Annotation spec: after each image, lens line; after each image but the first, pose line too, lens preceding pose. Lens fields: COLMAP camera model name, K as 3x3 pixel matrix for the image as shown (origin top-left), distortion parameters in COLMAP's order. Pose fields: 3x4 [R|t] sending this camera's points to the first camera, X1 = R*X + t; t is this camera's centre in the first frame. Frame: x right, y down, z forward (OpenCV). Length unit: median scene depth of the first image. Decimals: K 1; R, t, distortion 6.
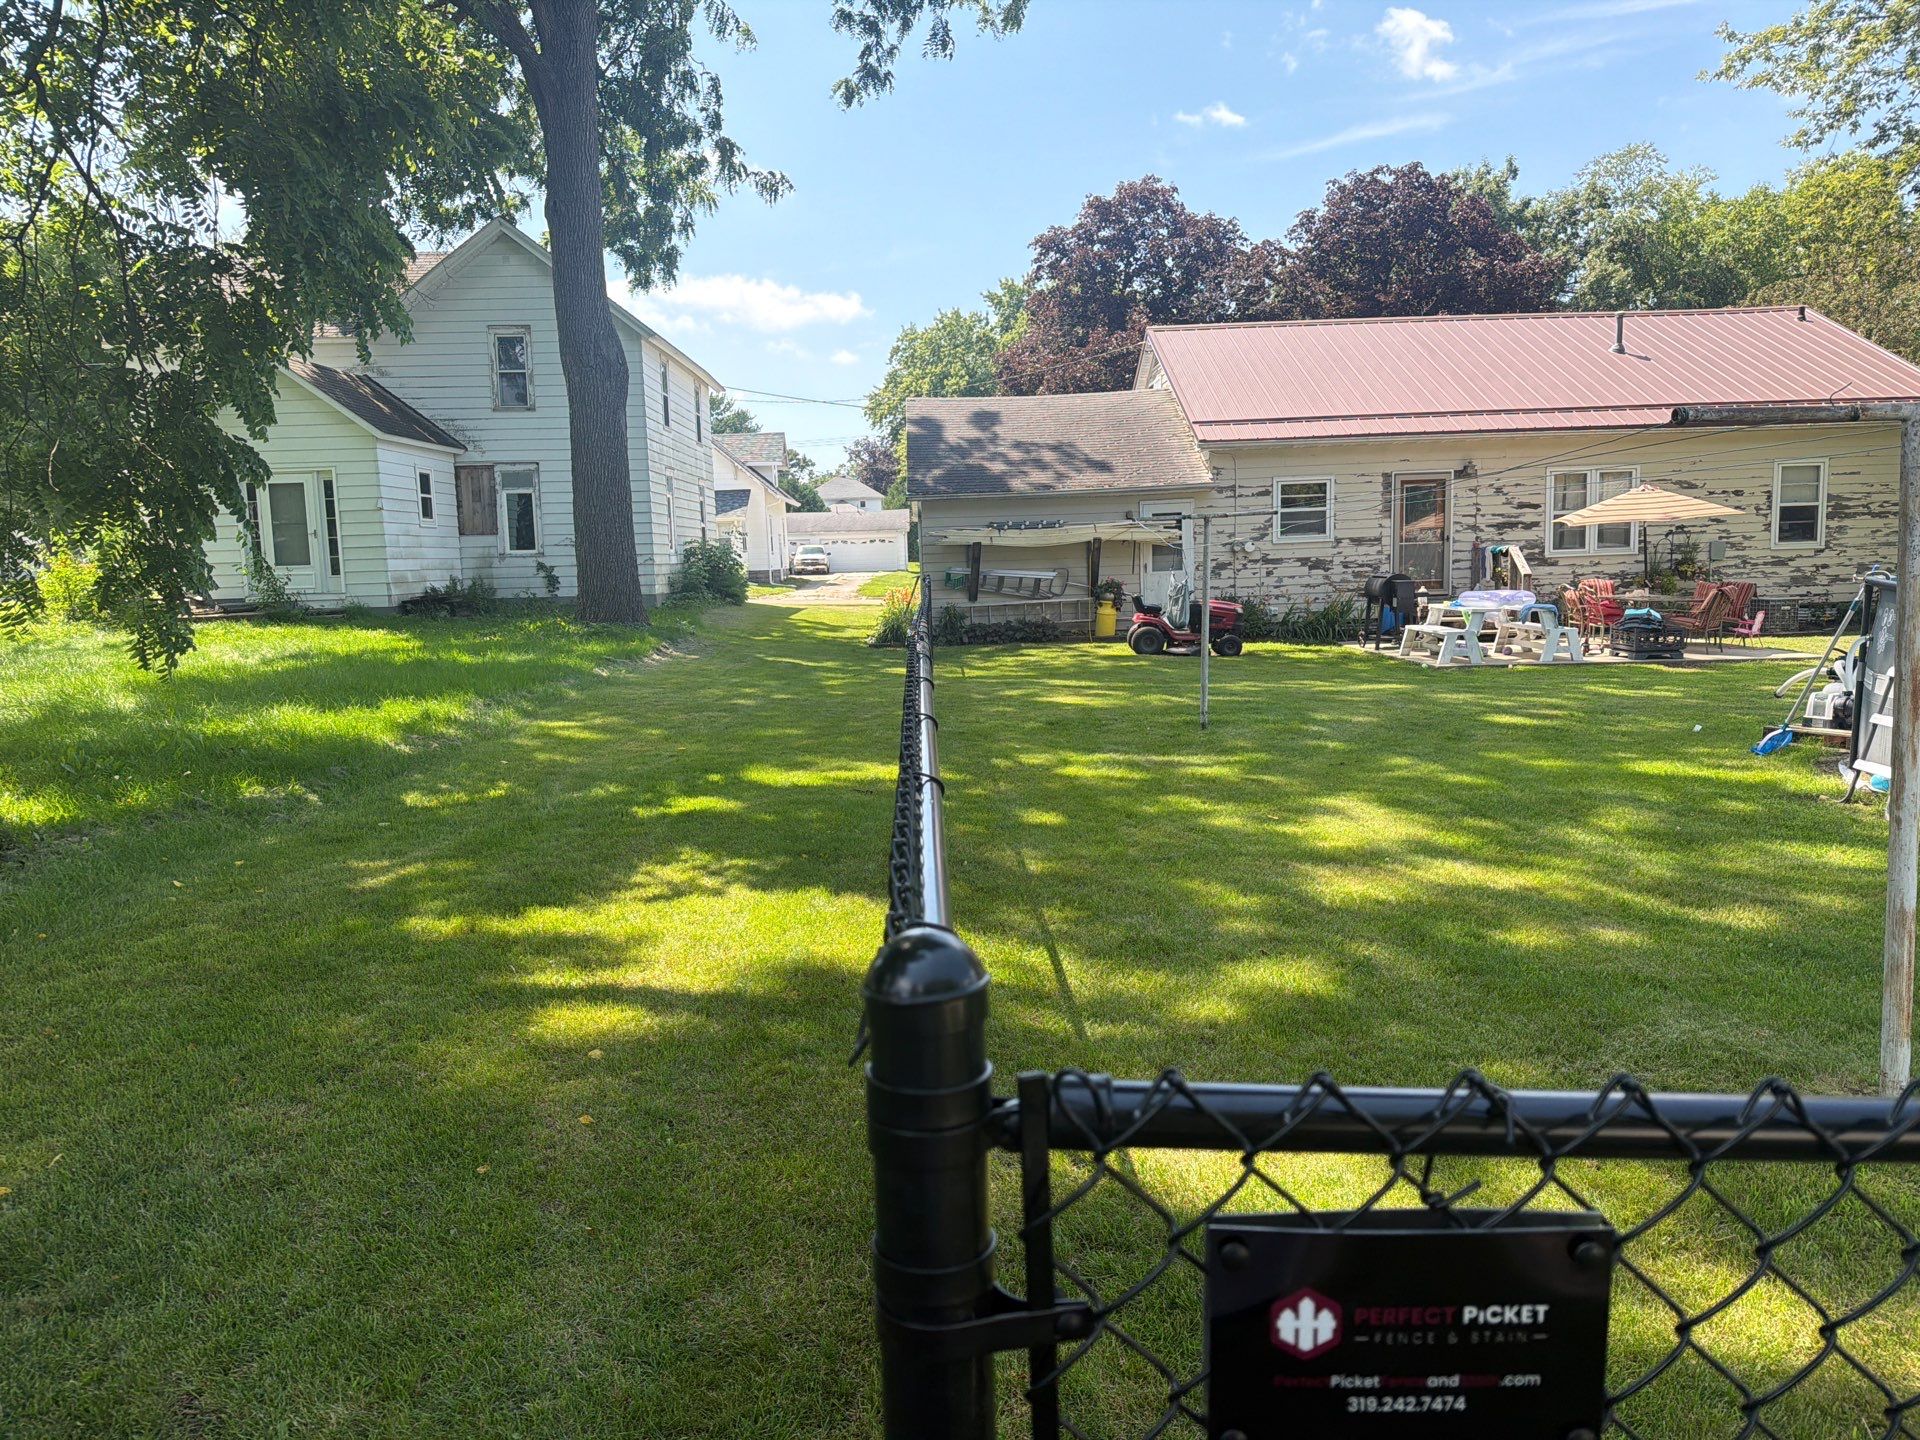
lens RADIAL K [[1341.6, 0, 955.3], [0, 1341.6, 714.3], [0, 0, 1]] dist [0.047350, -0.058666]
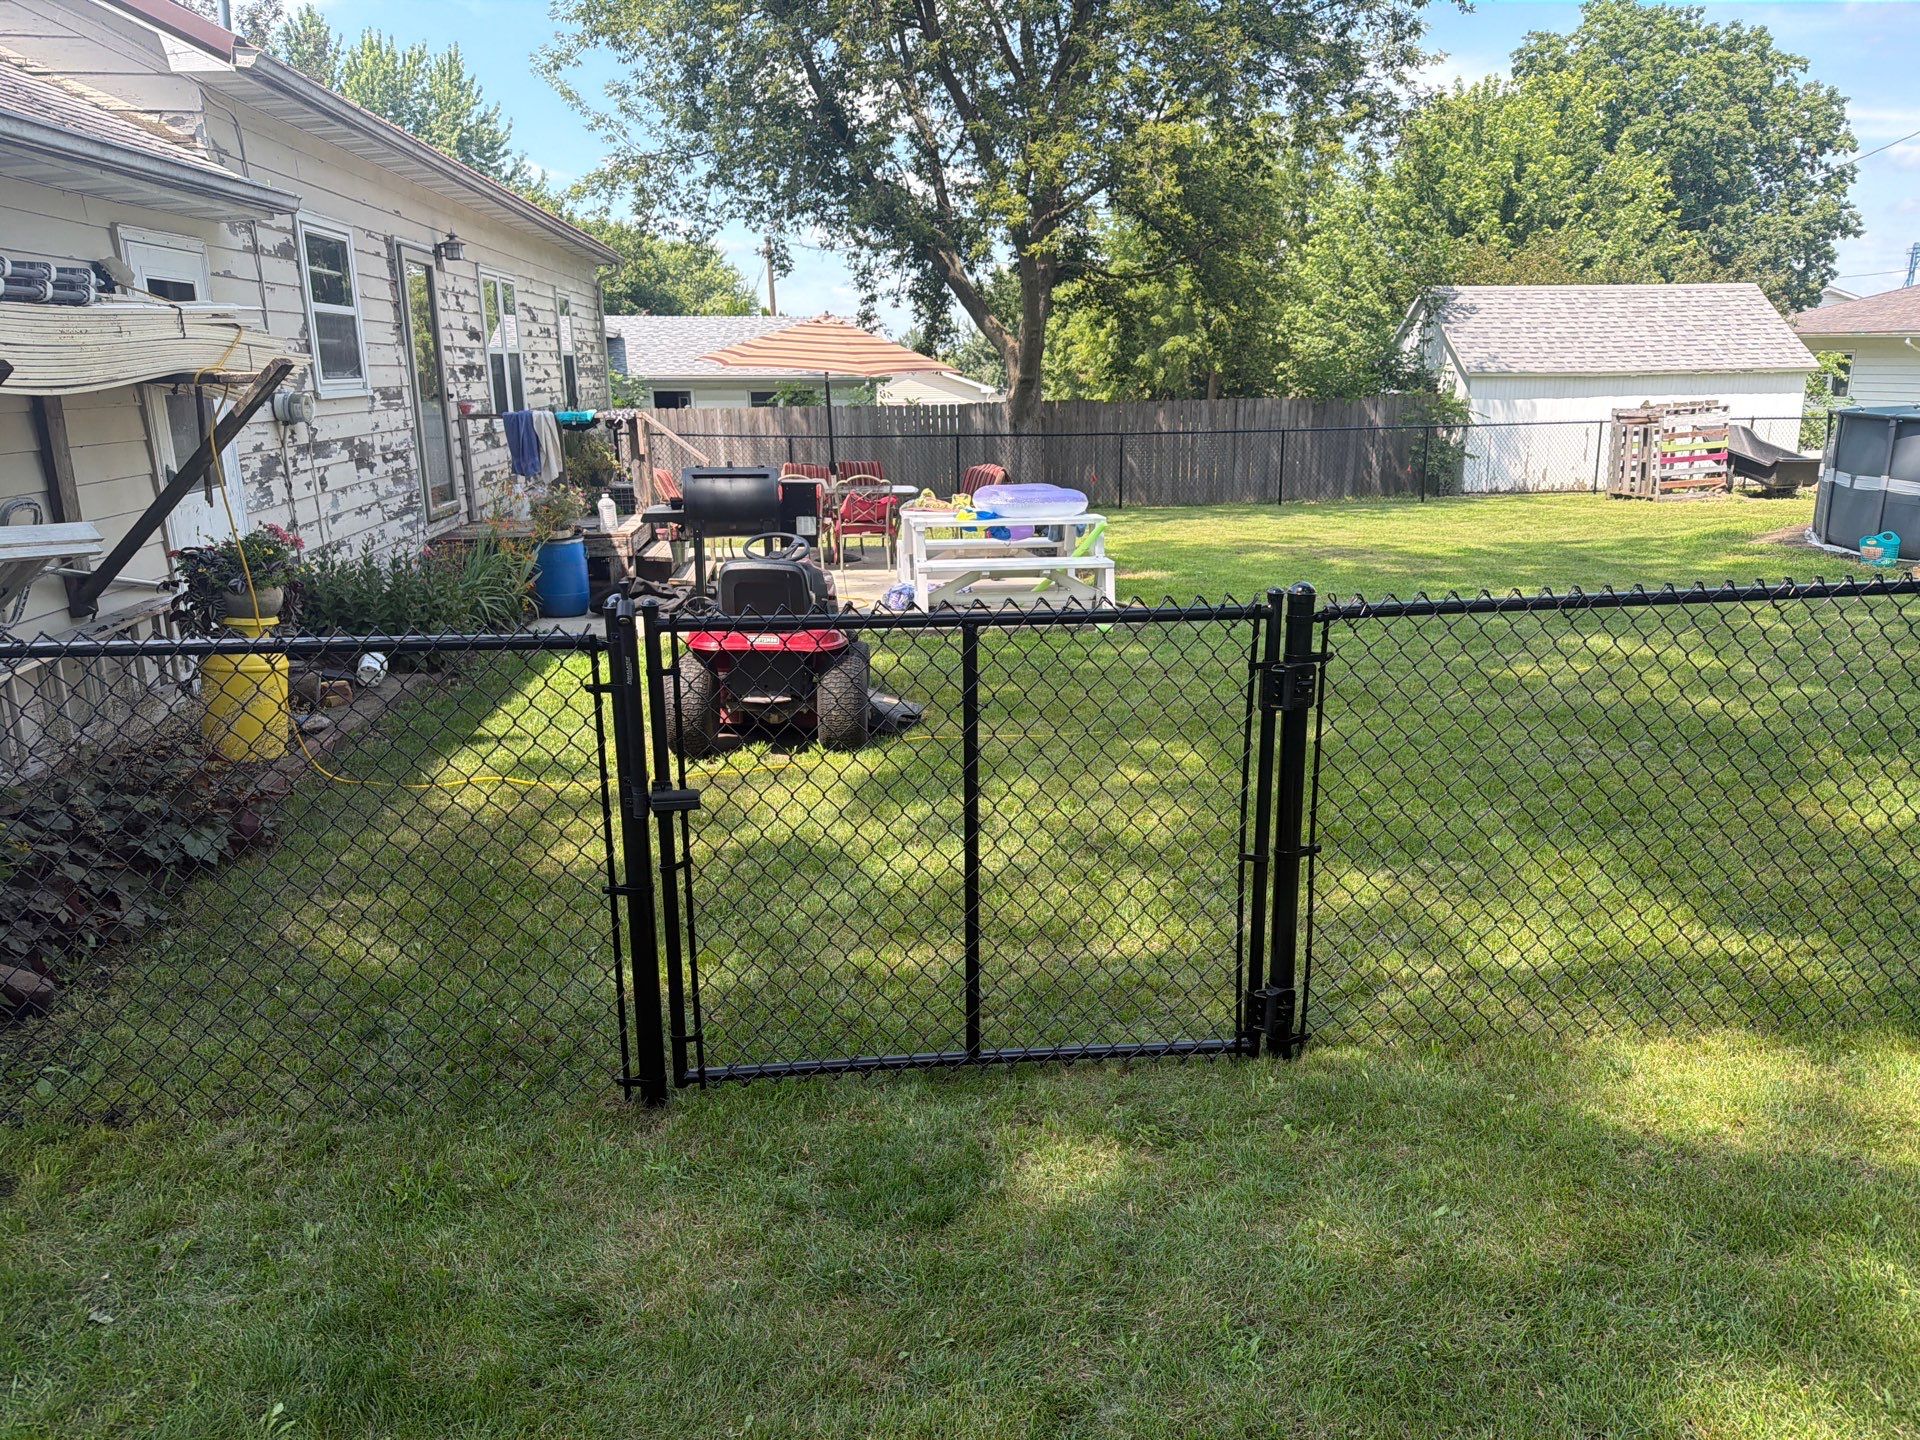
lens RADIAL K [[1341.6, 0, 964.9], [0, 1341.6, 717.2], [0, 0, 1]] dist [0.047350, -0.058666]
pose [[-0.097224, -0.219947, 0.970655, -0.147884], [0.130508, 0.964037, 0.231519, -0.106027], [-0.986669, 0.149187, -0.065022, 0.864151]]
